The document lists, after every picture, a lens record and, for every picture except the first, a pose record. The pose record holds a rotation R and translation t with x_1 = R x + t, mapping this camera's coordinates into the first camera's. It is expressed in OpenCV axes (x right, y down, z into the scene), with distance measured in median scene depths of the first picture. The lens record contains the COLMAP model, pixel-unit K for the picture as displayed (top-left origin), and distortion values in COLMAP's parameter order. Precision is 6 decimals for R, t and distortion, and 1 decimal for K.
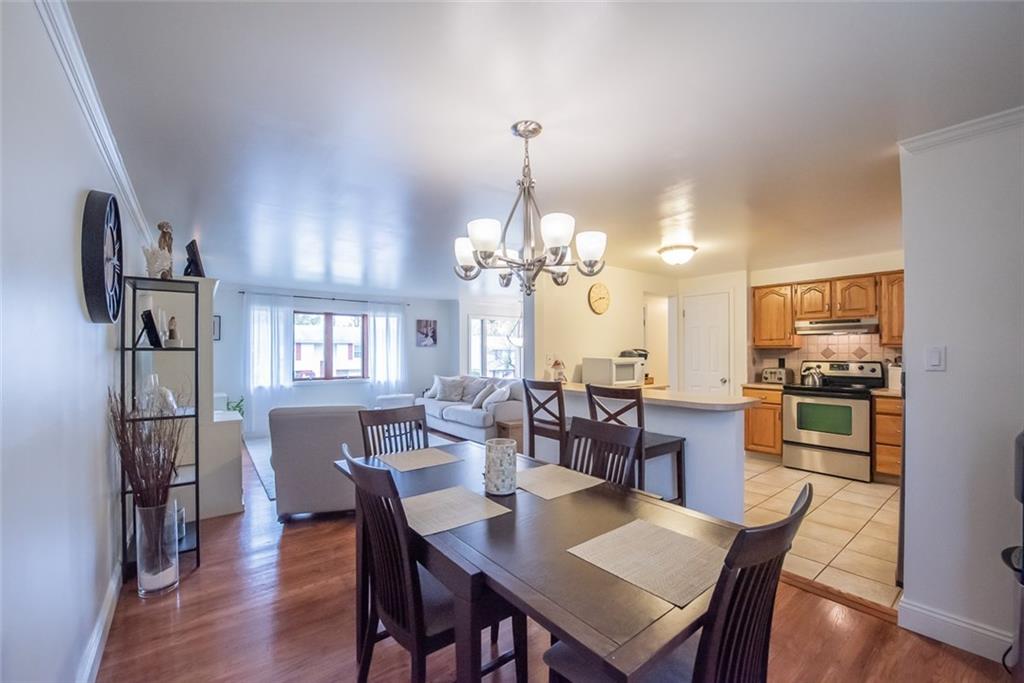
lens RADIAL K [[416.6, 0, 517.7], [0, 416.6, 344.0], [0, 0, 1]] dist [-0.003889, -0.000871]
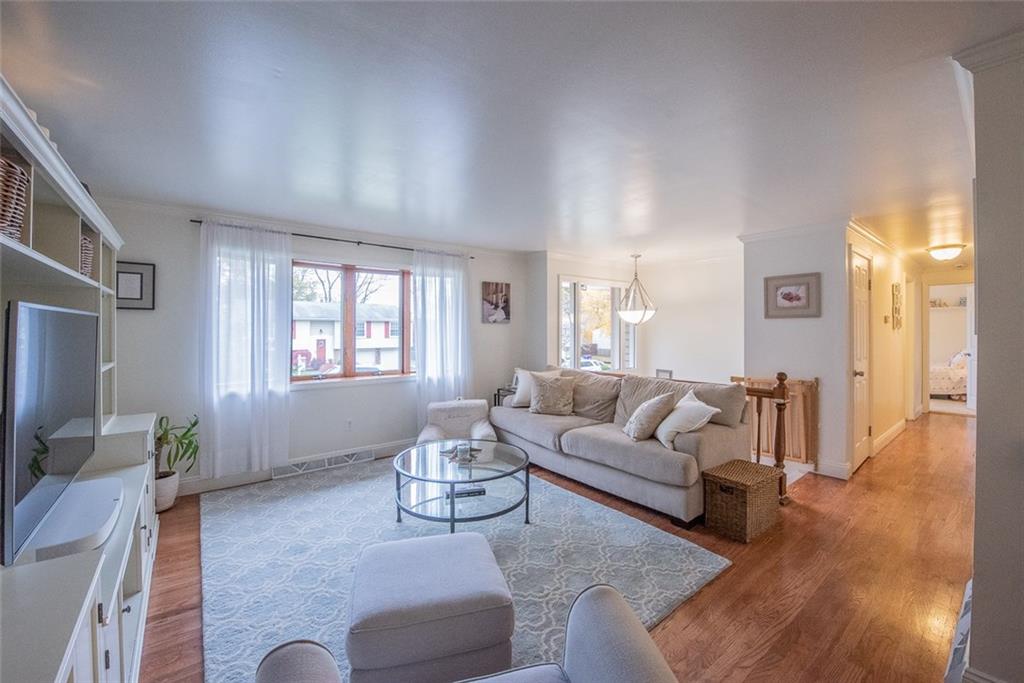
lens RADIAL K [[416.6, 0, 514.1], [0, 416.6, 327.3], [0, 0, 1]] dist [-0.003889, -0.000871]
pose [[0.999965, 0.002556, 0.007951, -0.218202], [-0.002636, 0.999946, 0.010060, 0.006457], [-0.007924, -0.010081, 0.999918, 0.390998]]
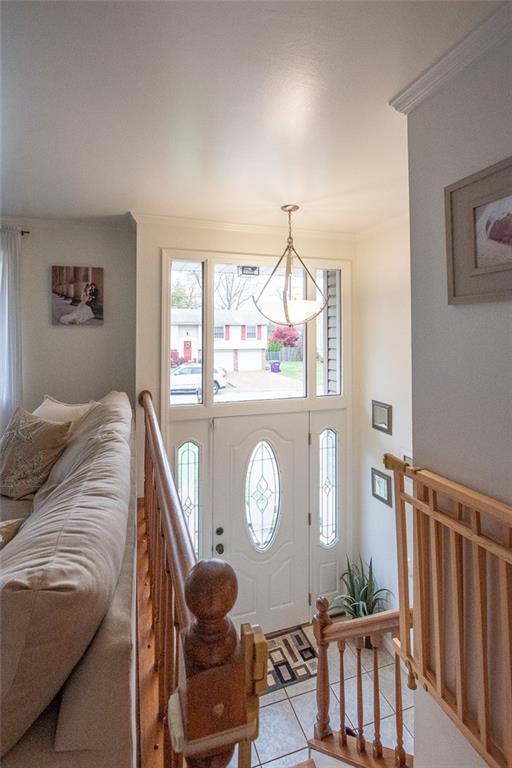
lens RADIAL K [[369.3, 0, 258.5], [0, 369.3, 324.1], [0, 0, 1]] dist [-0.030166, -0.001079]
pose [[0.939252, -0.006324, -0.343170, 0.113459], [0.004450, 0.999971, -0.006249, 0.008978], [0.343200, 0.004342, 0.939252, 0.774811]]
